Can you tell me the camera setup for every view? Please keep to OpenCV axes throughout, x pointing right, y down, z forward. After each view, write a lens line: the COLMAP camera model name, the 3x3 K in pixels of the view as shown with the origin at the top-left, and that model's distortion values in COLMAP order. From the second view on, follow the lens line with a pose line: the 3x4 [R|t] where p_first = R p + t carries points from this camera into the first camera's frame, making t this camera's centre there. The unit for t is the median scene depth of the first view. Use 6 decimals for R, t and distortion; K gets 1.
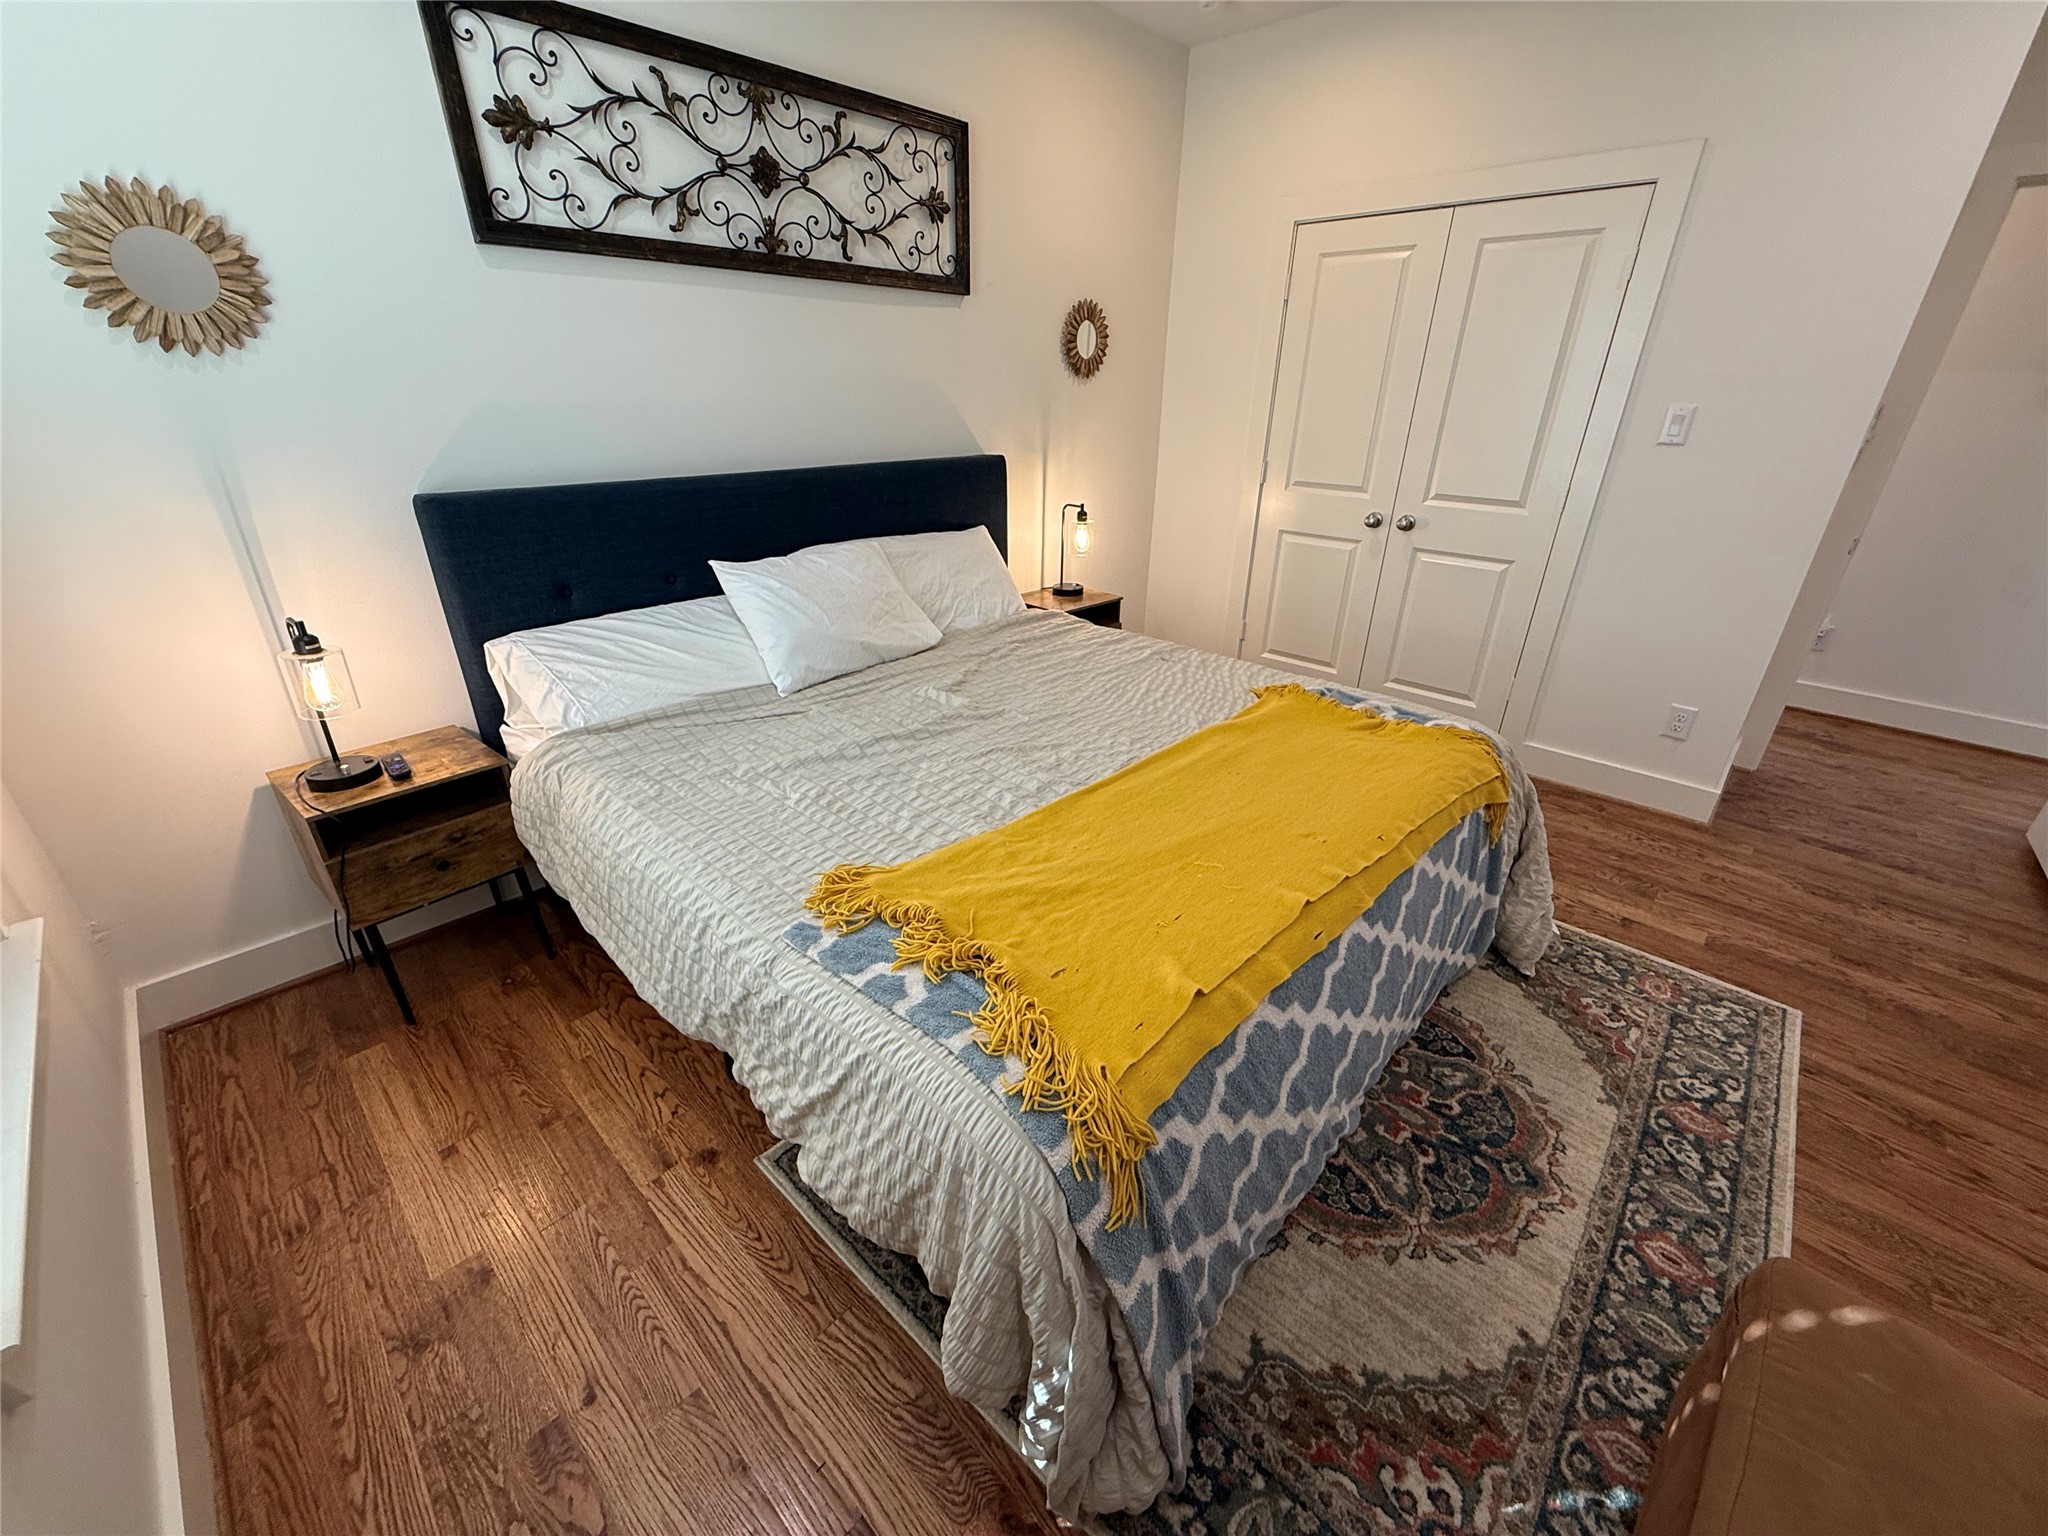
lens RADIAL K [[816.3, 0, 1017.9], [0, 816.3, 763.2], [0, 0, 1]] dist [0.002087, -0.000321]
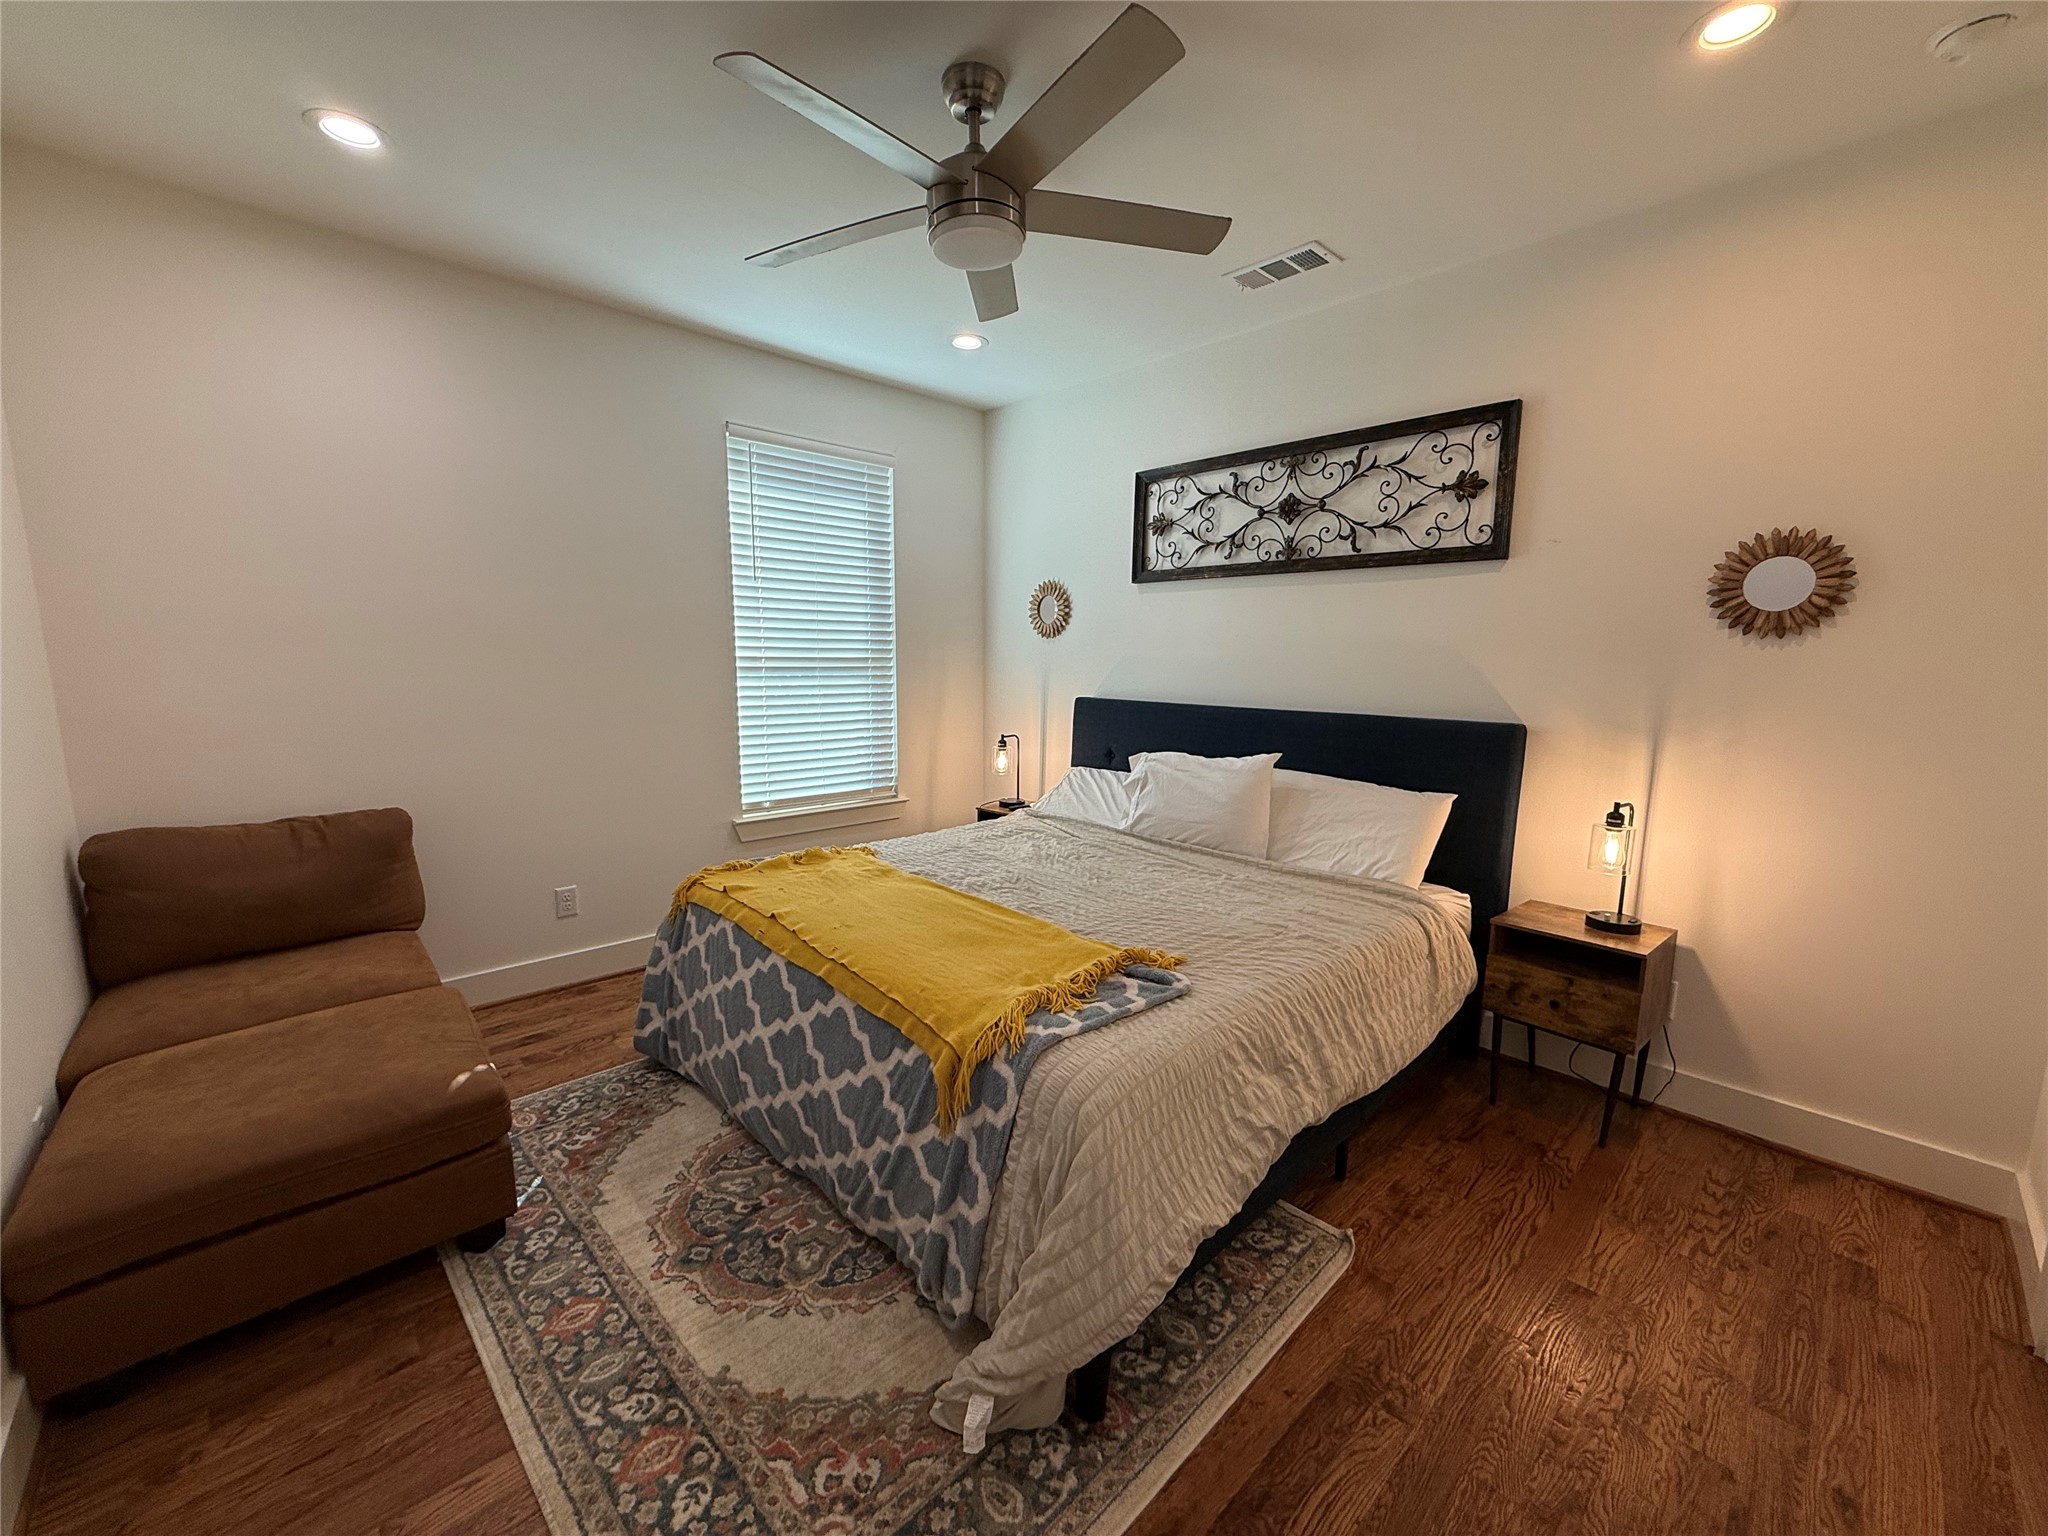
lens RADIAL K [[816.3, 0, 1020.9], [0, 816.3, 766.9], [0, 0, 1]] dist [0.002087, -0.000321]
pose [[-0.045602, 0.122239, -0.991452, 1.391942], [-0.438707, 0.889205, 0.129811, -0.379114], [0.897472, 0.440877, 0.013078, 0.929534]]
